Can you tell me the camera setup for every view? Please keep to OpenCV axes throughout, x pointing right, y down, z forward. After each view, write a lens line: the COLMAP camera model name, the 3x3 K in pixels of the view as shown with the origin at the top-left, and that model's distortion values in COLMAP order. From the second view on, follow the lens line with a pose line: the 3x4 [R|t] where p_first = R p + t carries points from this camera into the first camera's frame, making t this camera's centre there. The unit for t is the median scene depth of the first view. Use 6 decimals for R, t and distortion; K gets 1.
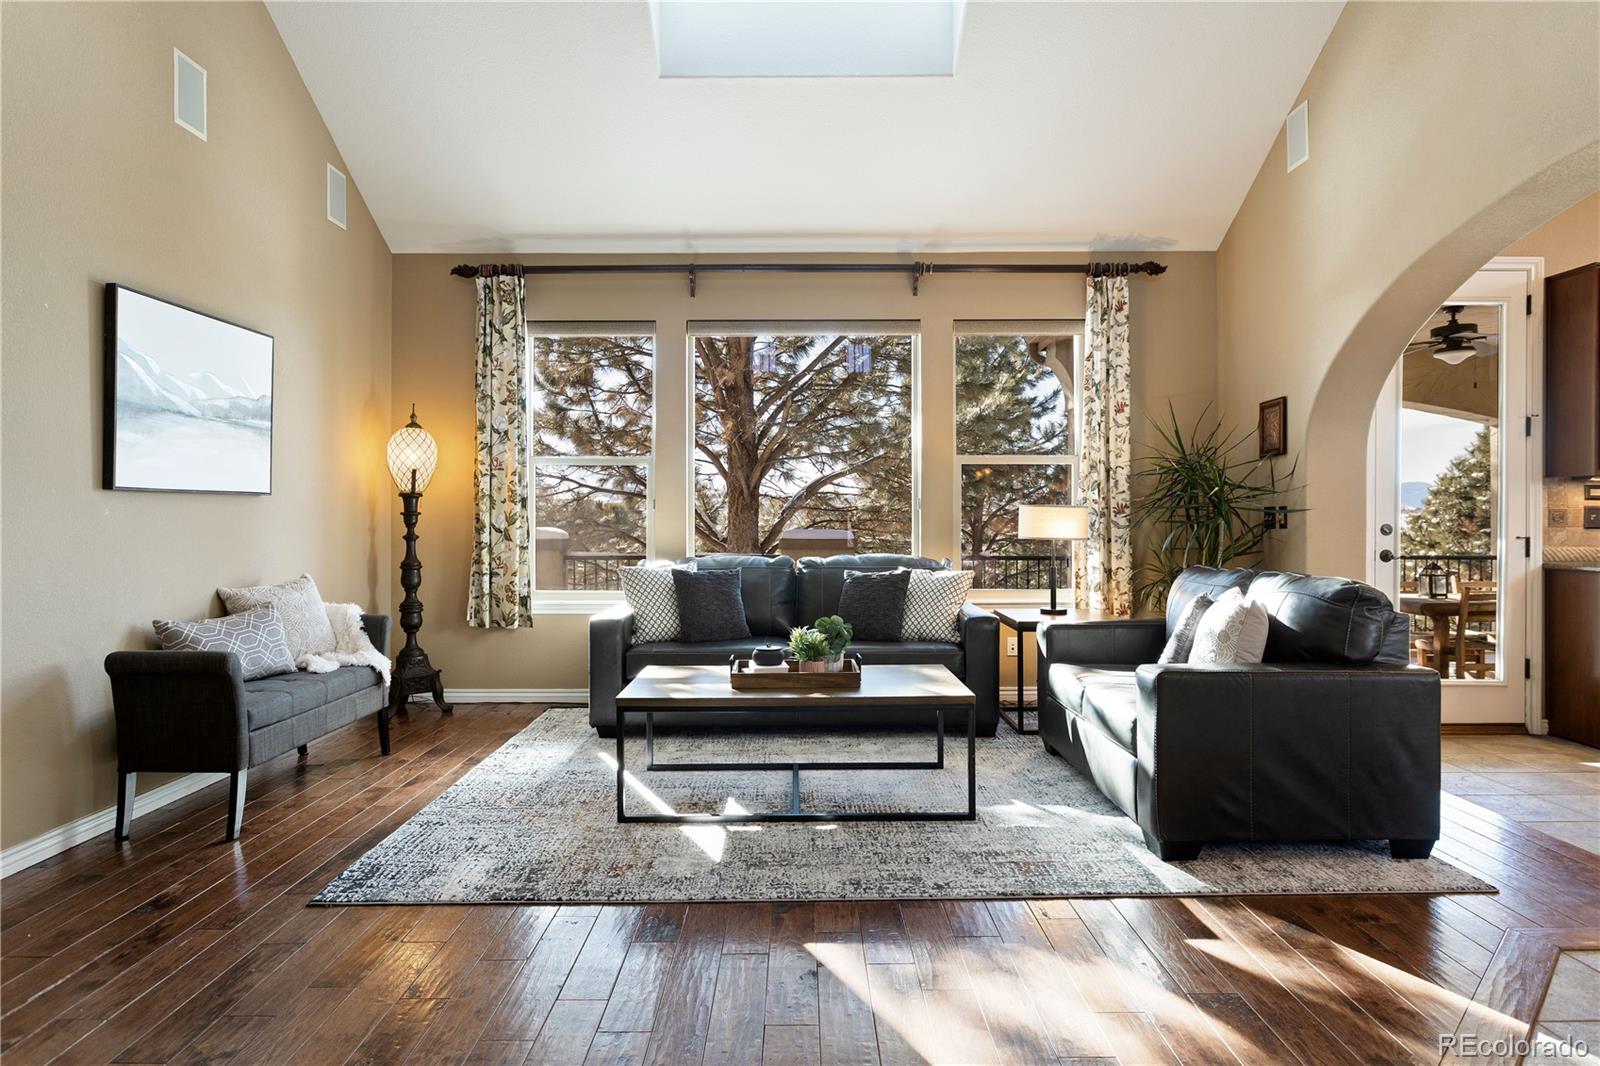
lens RADIAL K [[930.1, 0, 774.1], [0, 930.1, 522.0], [0, 0, 1]] dist [-0.016728, 0.009801]
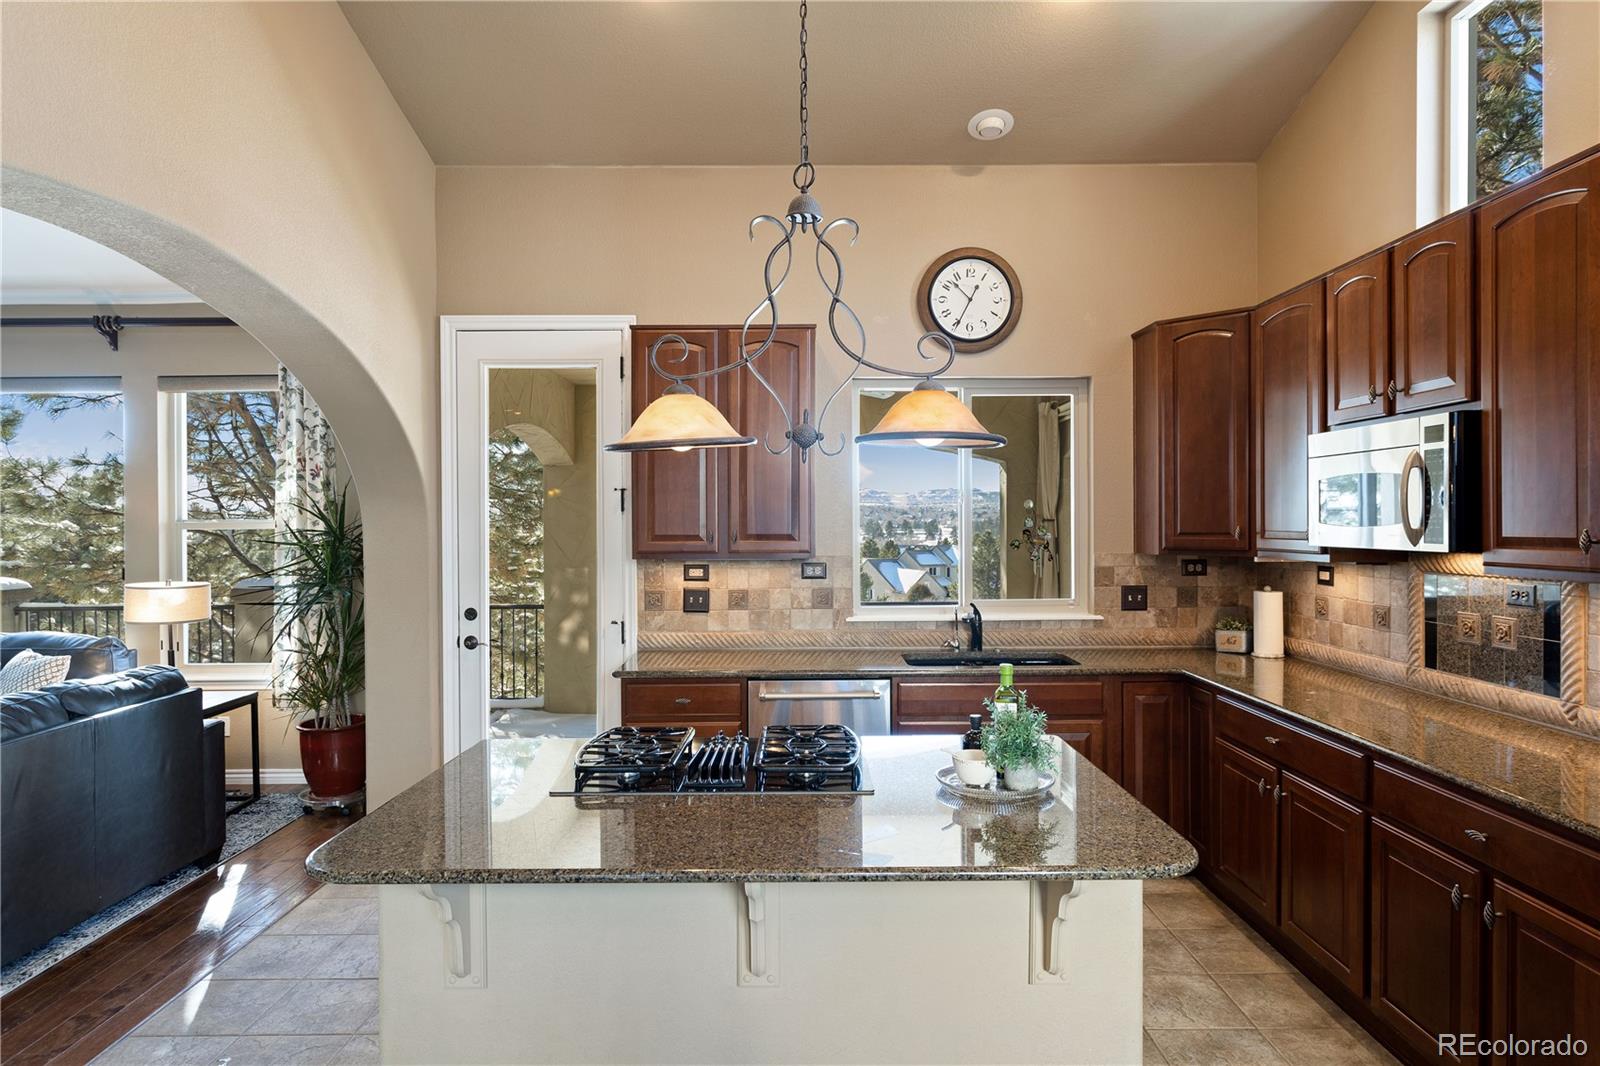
lens RADIAL K [[930.1, 0, 801.5], [0, 930.1, 522.1], [0, 0, 1]] dist [-0.016728, 0.009801]
pose [[0.999982, -0.004814, 0.003642, 0.988038], [0.004818, 0.999988, -0.001243, -0.079975], [-0.003636, 0.001261, 0.999993, 0.081223]]
